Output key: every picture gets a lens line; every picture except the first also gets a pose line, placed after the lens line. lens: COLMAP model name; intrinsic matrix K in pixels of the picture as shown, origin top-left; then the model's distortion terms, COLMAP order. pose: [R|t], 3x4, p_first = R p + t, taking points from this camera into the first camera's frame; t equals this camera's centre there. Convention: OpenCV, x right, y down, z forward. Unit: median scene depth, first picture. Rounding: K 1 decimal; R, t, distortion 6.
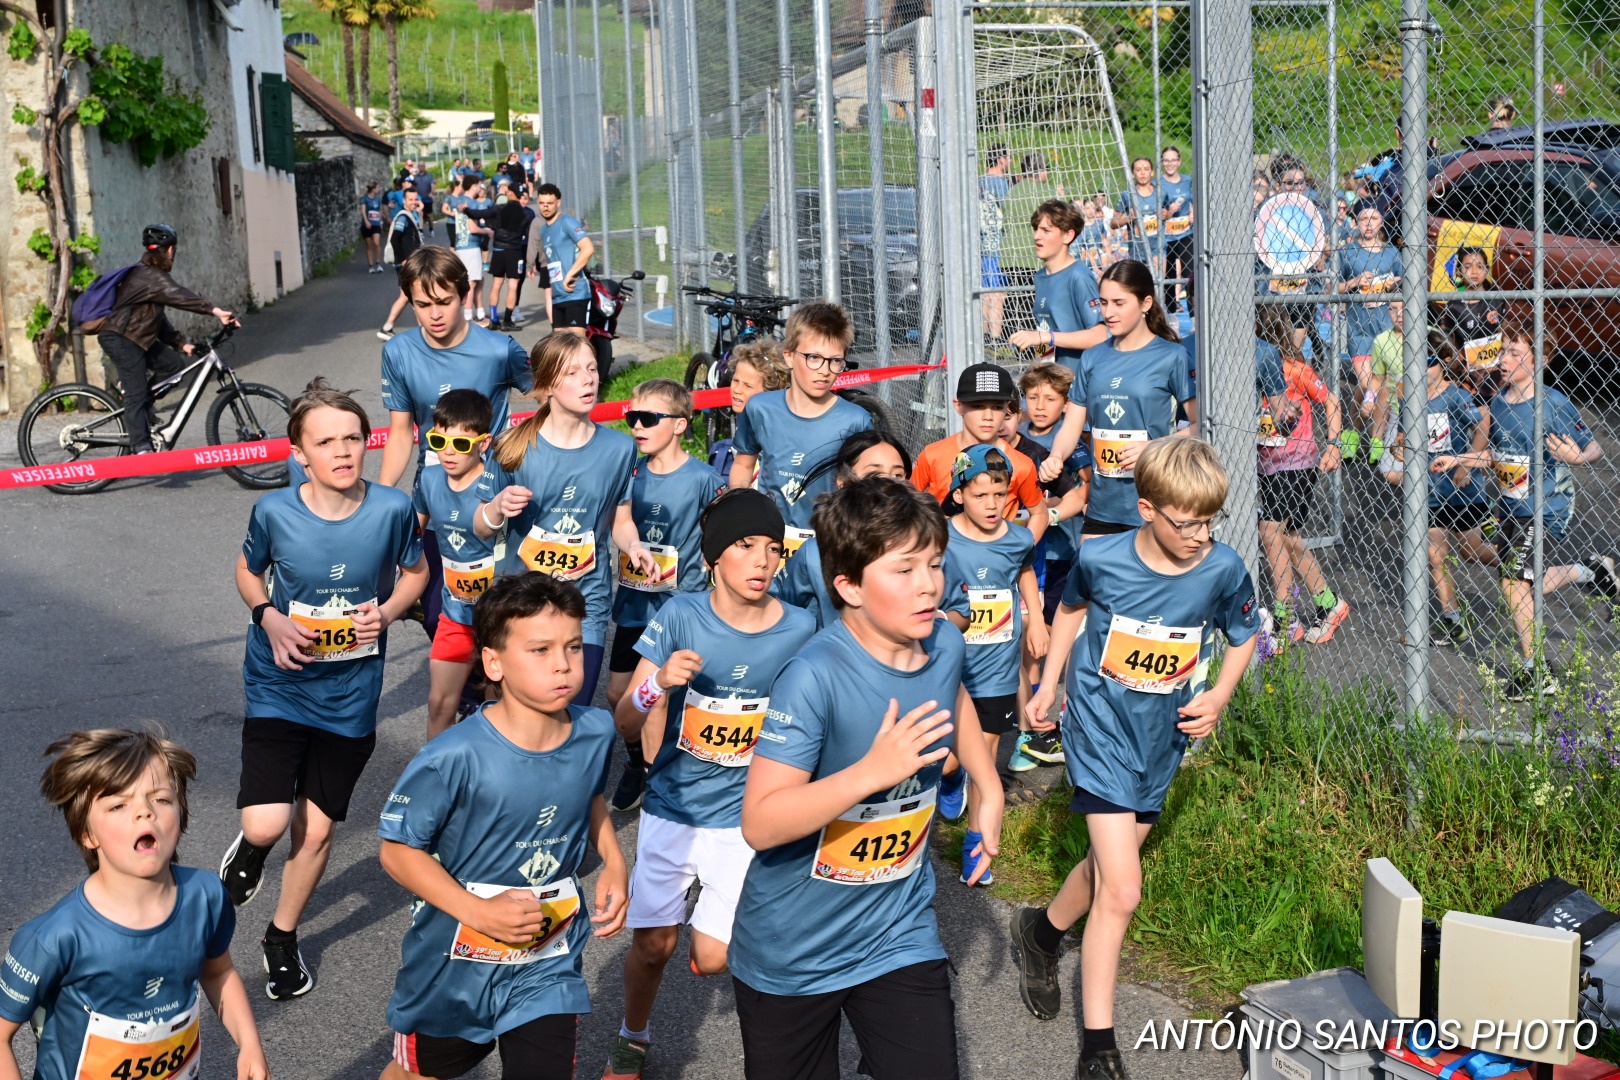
lens RADIAL K [[2510.2, 0, 805.7], [0, 2510.2, 550.2], [0, 0, 1]] dist [0.020690, 0.000000]
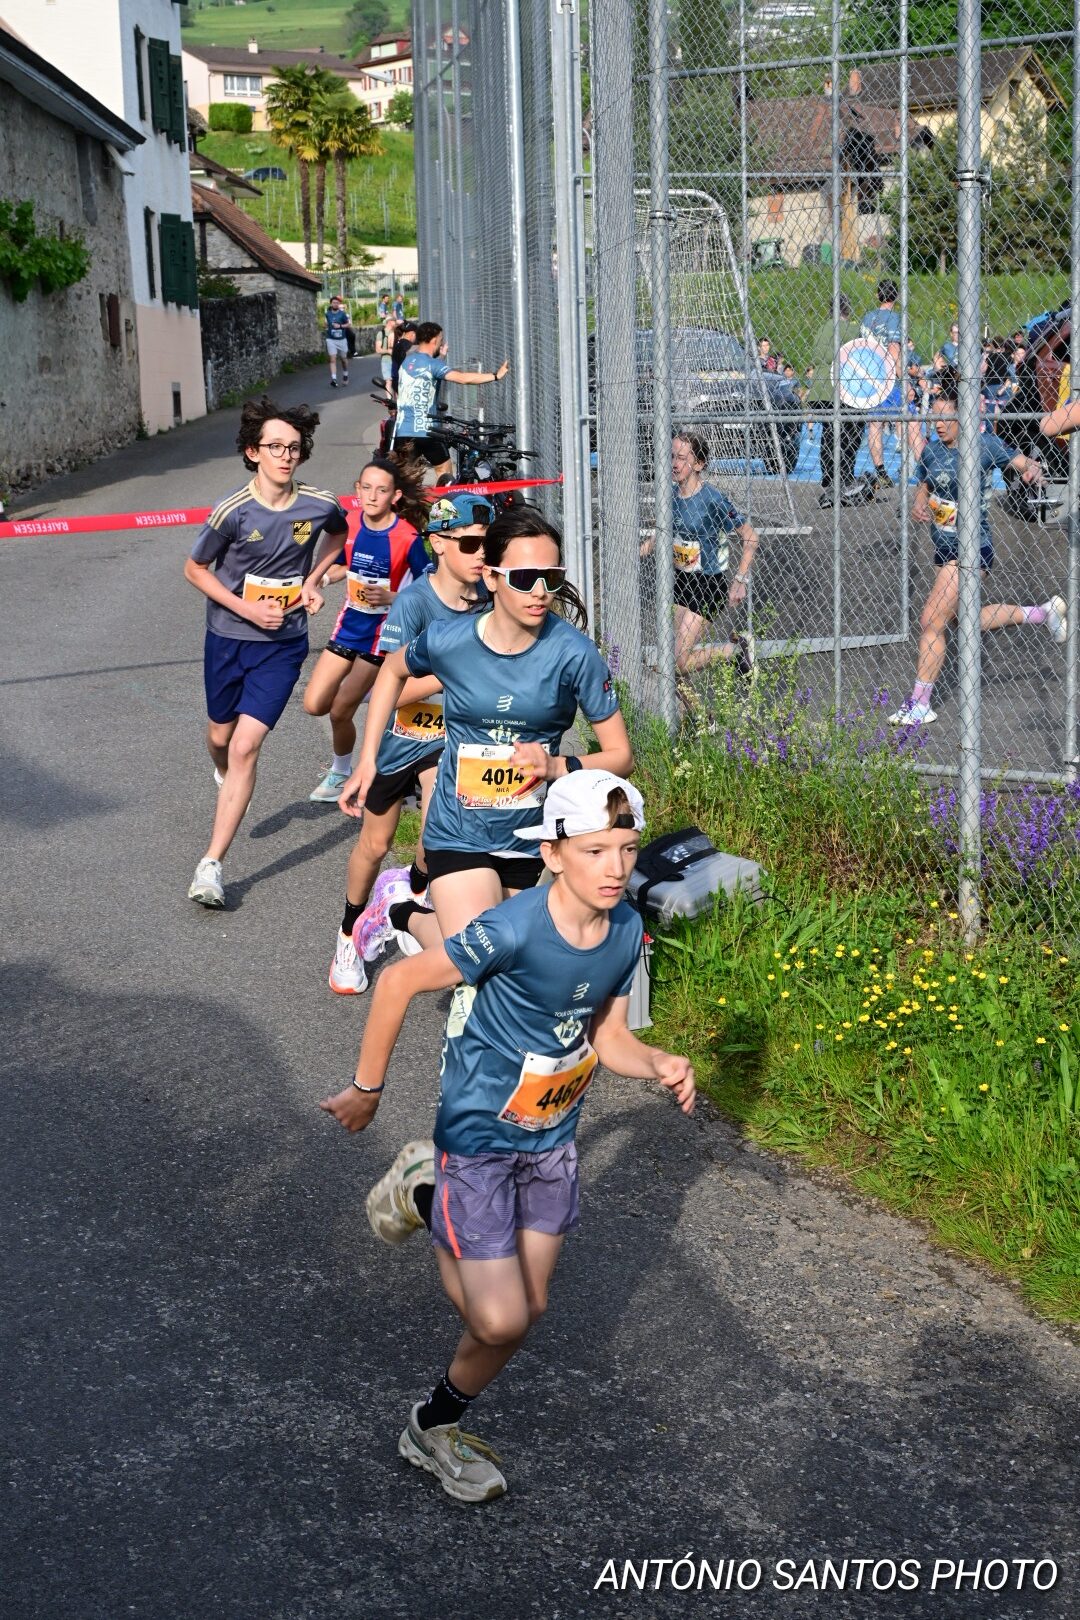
lens RADIAL K [[2527.5, 0, 540.4], [0, 2527.5, 806.5], [0, 0, 1]] dist [0.022361, 0.000000]
pose [[0.995201, 0.029198, -0.093395, 0.084091], [-0.025032, 0.998652, 0.045468, 0.013623], [0.094597, -0.042912, 0.994590, -0.102979]]
